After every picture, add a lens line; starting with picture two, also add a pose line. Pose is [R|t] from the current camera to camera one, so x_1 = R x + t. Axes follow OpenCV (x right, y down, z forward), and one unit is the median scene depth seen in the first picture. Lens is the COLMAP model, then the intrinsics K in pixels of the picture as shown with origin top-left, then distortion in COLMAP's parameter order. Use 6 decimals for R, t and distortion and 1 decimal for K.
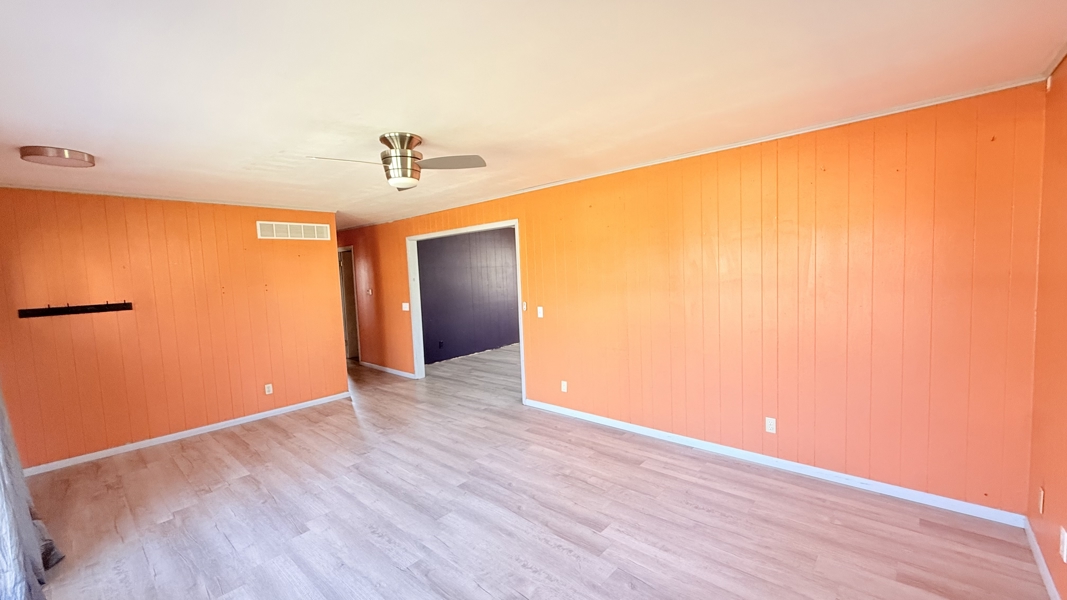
lens RADIAL K [[426.0, 0, 533.1], [0, 426.0, 300.9], [0, 0, 1]] dist [0.001089, 0.000535]
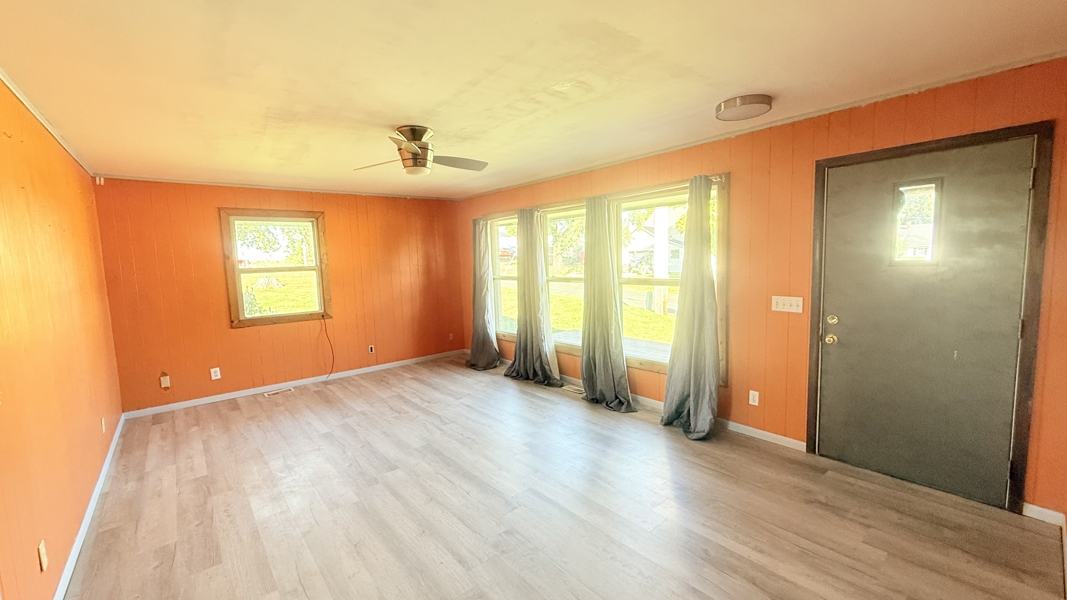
lens RADIAL K [[426.0, 0, 535.2], [0, 426.0, 299.4], [0, 0, 1]] dist [0.001089, 0.000535]
pose [[-0.987970, 0.062855, 0.141293, -0.641469], [0.085999, 0.982674, 0.164183, -0.088576], [-0.128526, 0.174359, -0.976258, 1.811425]]
